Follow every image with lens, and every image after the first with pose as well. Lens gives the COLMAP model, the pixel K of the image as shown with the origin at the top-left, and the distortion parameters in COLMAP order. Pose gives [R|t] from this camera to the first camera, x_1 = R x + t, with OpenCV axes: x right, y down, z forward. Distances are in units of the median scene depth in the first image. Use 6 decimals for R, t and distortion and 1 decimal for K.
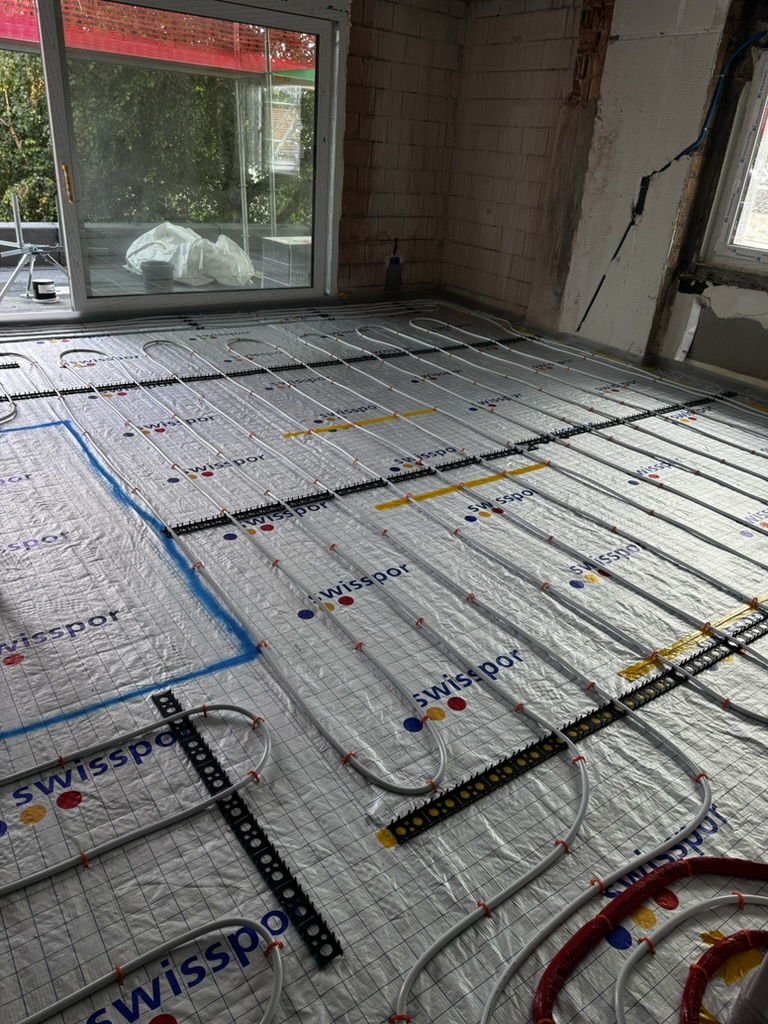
lens RADIAL K [[727.8, 0, 384.0], [0, 727.8, 512.0], [0, 0, 1]] dist [0.027531, -0.001700]
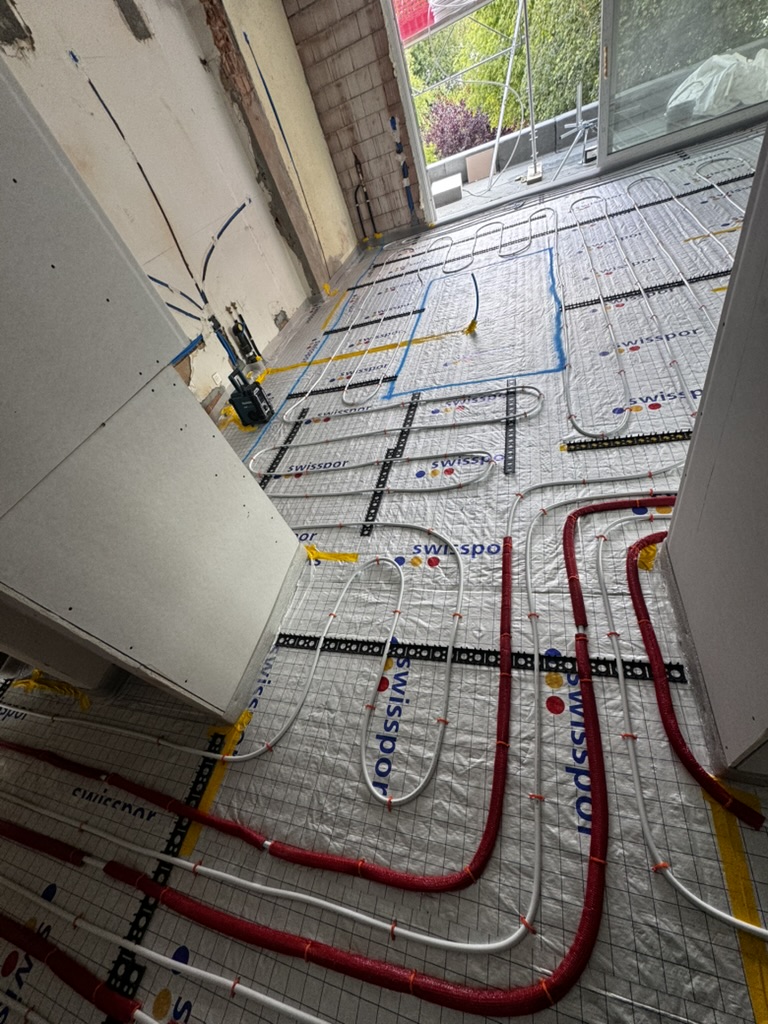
lens RADIAL K [[409.6, 0, 384.0], [0, 409.6, 512.0], [0, 0, 1]] dist [0.000413, 0.000234]
pose [[0.602438, 0.339208, -0.722500, 0.605713], [-0.005490, 0.906940, 0.421224, 0.099199], [0.798146, -0.249796, 0.548238, -0.150071]]
